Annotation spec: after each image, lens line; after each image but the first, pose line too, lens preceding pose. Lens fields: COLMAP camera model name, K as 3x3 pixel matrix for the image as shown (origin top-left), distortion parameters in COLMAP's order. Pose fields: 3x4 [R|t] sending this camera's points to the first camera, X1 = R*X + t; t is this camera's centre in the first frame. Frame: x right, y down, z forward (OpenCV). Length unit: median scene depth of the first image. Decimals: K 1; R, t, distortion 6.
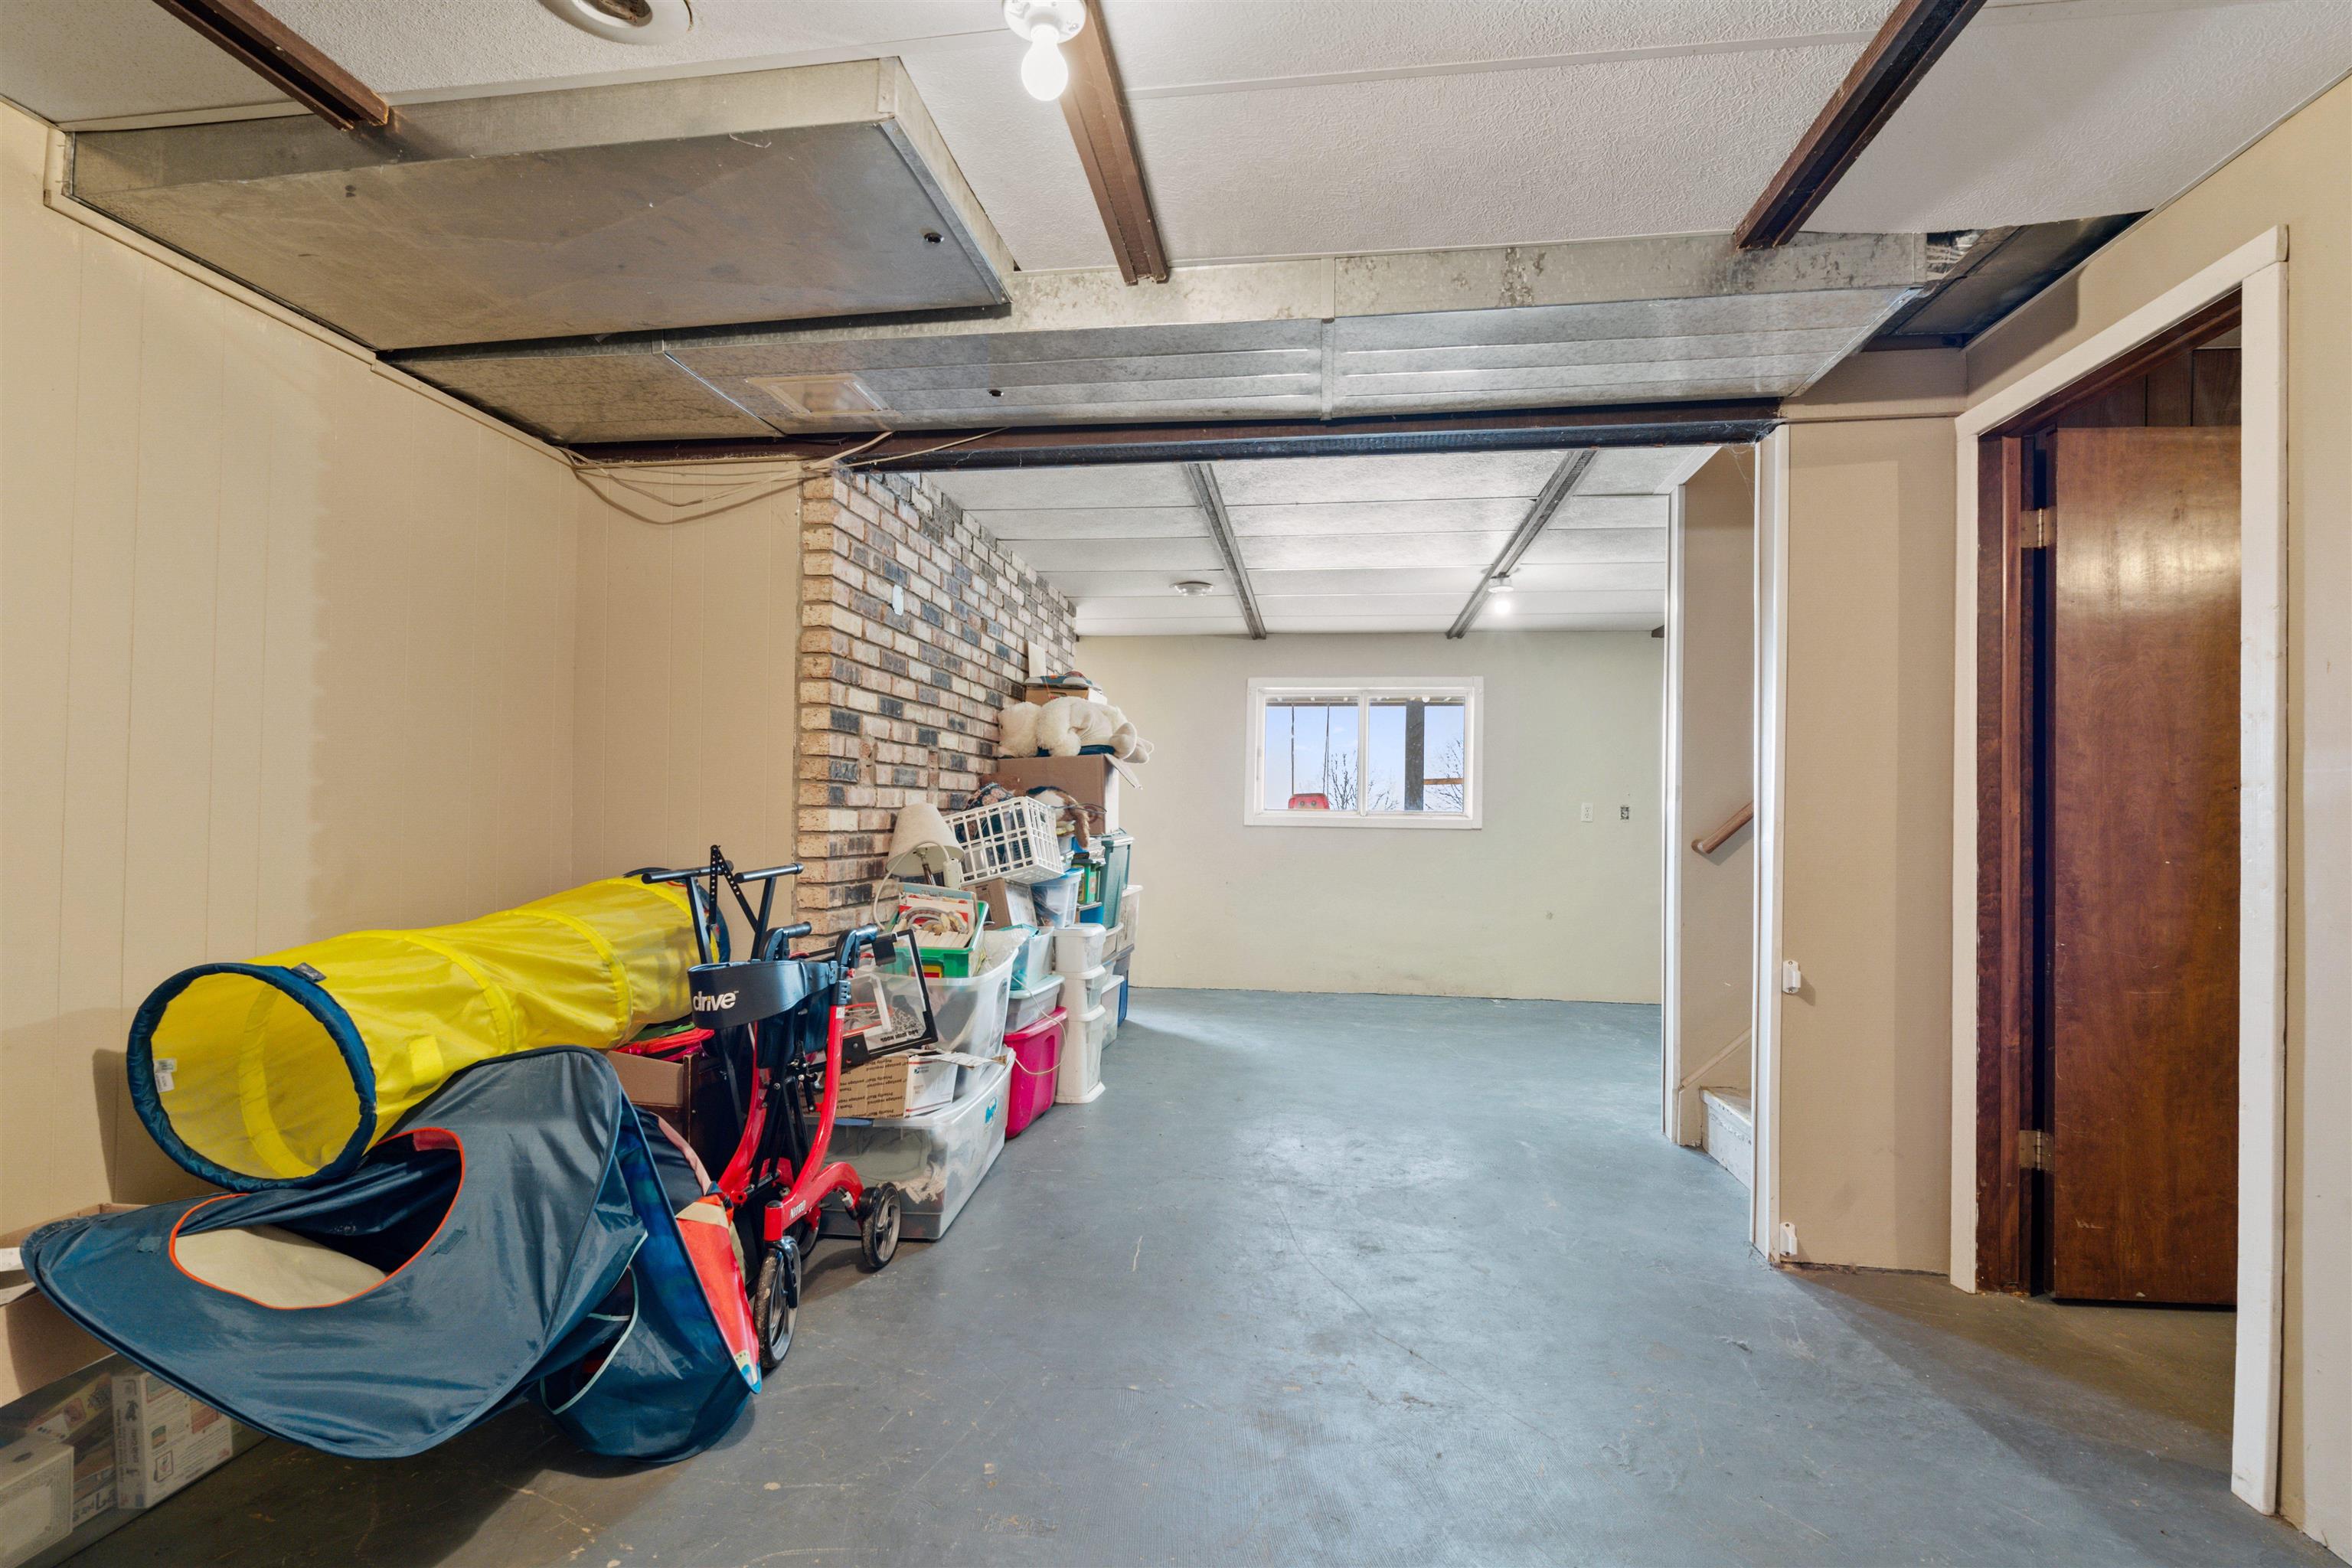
lens RADIAL K [[1076.3, 0, 1179.1], [0, 1076.3, 798.3], [0, 0, 1]] dist [-0.003895, 0.000415]
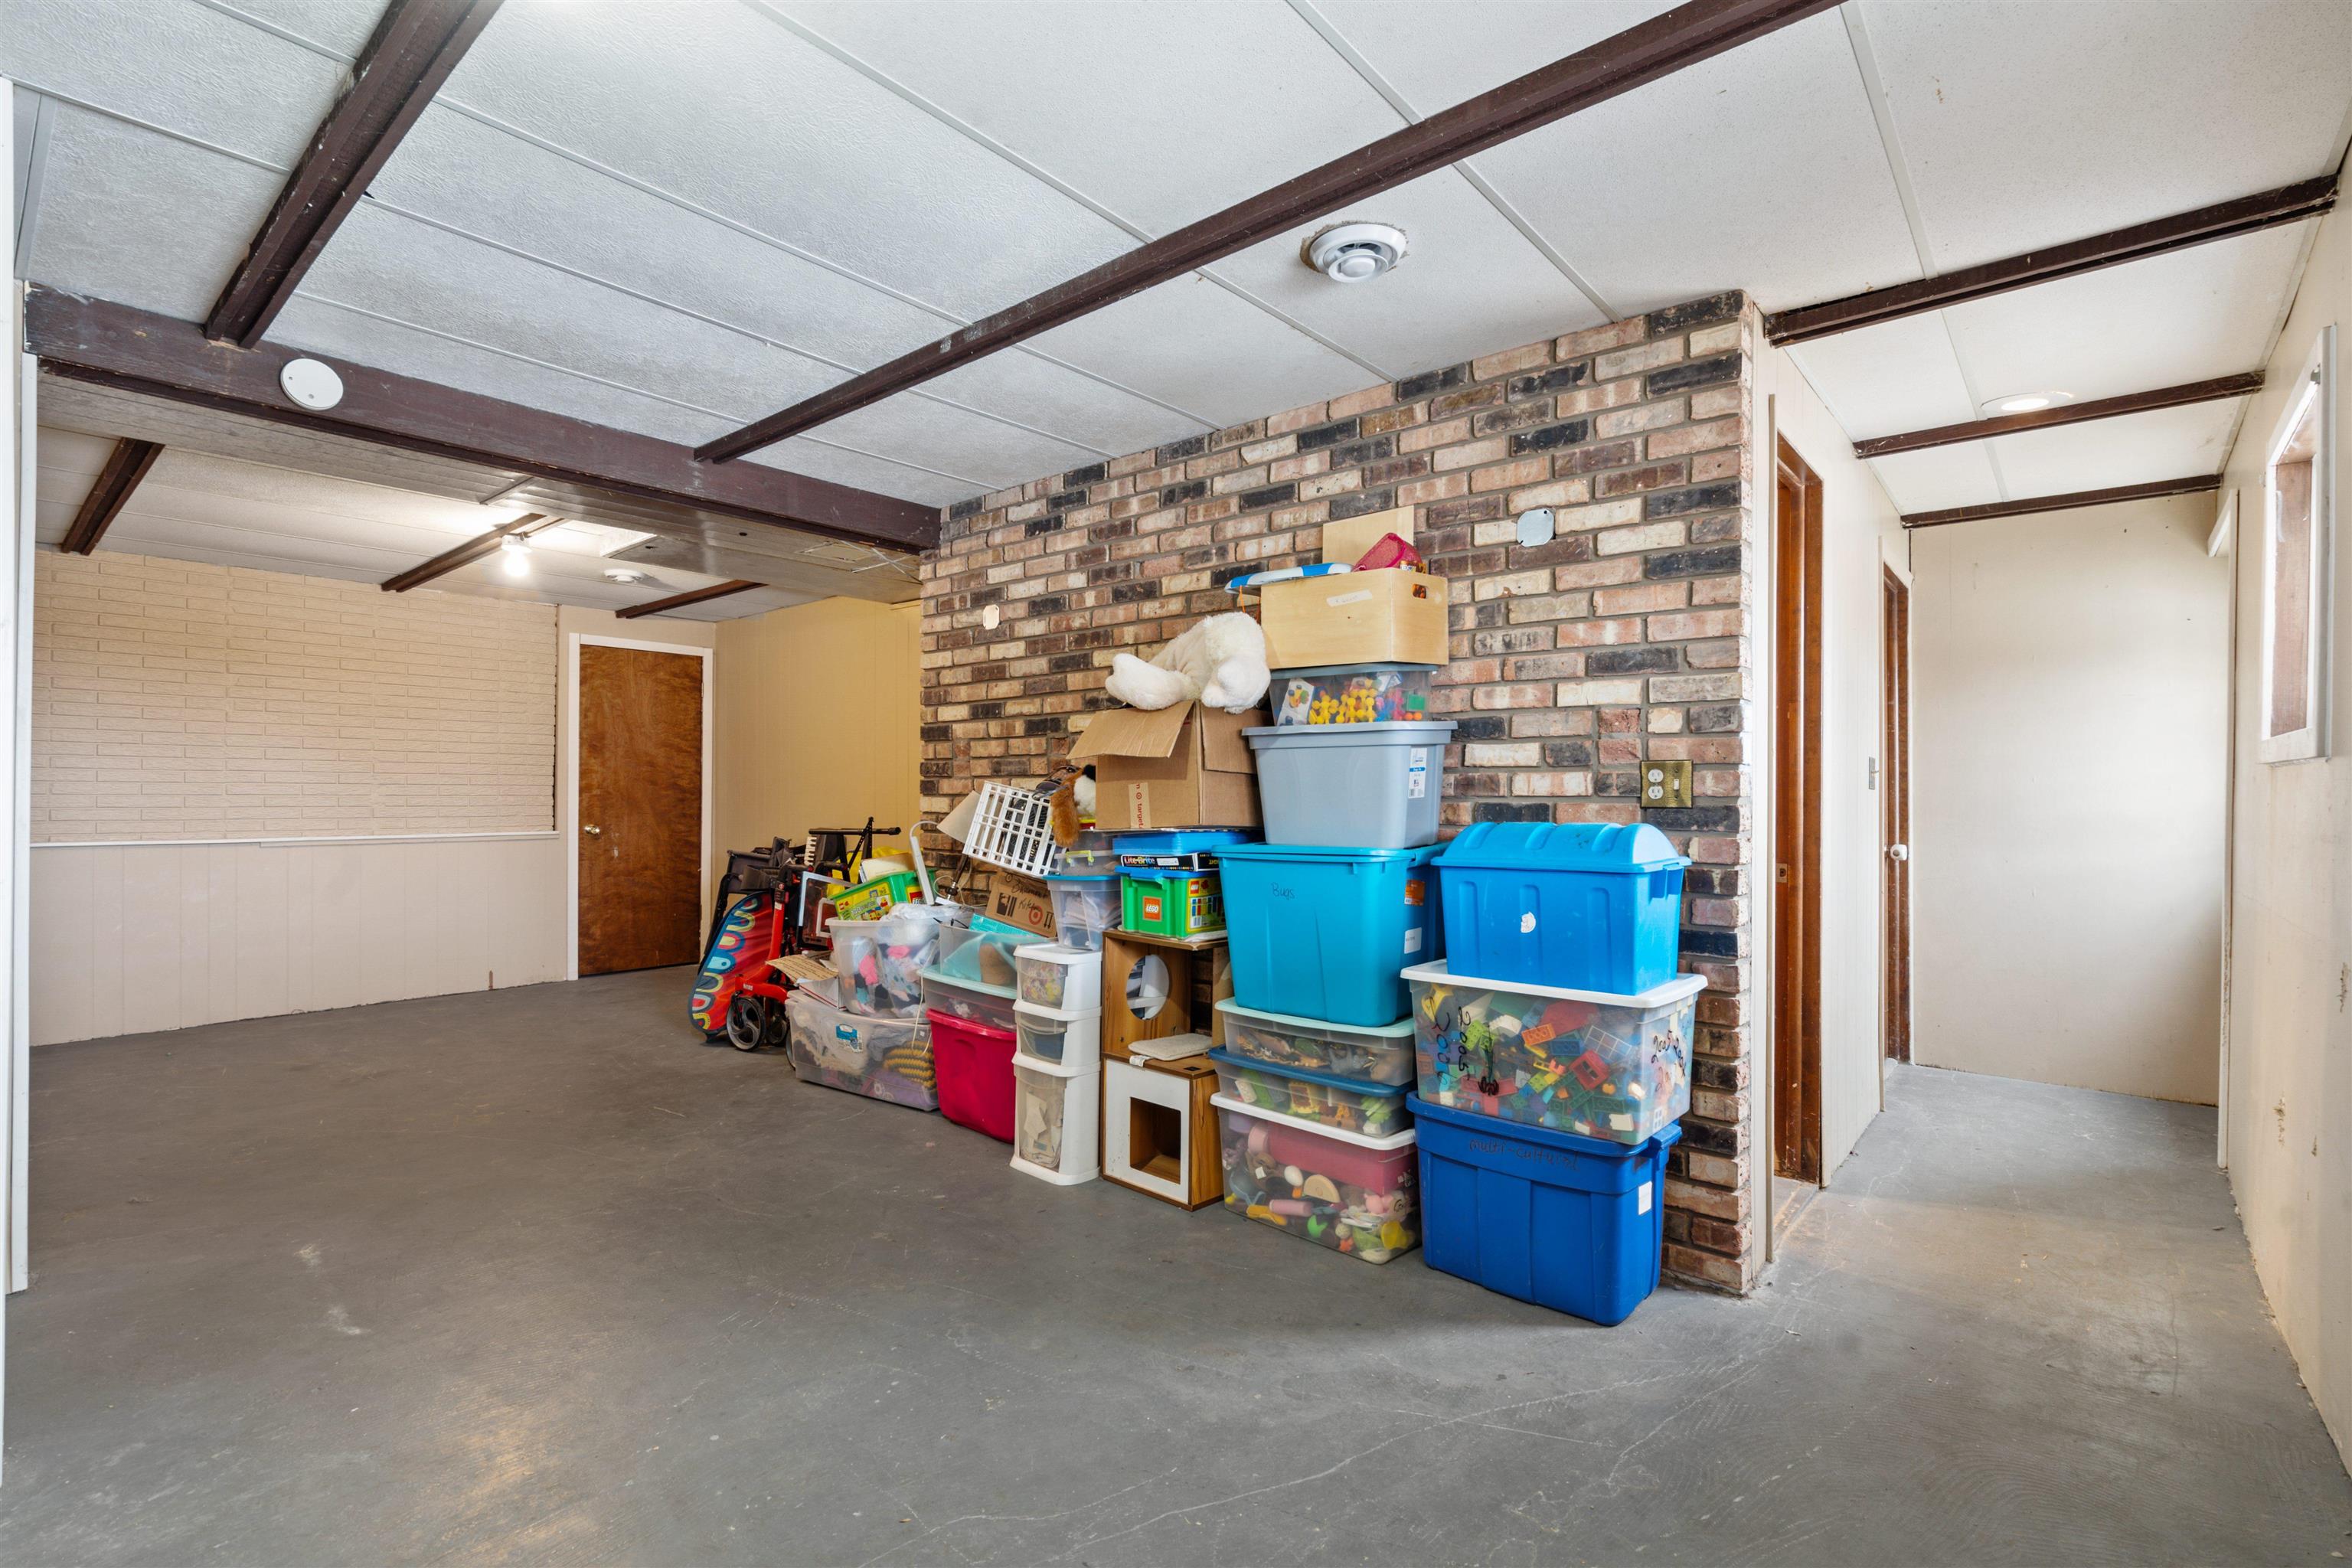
lens RADIAL K [[1076.3, 0, 1175.9], [0, 1076.3, 792.5], [0, 0, 1]] dist [-0.003895, 0.000415]
pose [[-0.549809, -0.010084, -0.835229, 0.596509], [0.006647, 0.999843, -0.016447, 0.026656], [0.835264, -0.014595, -0.549656, 1.788236]]
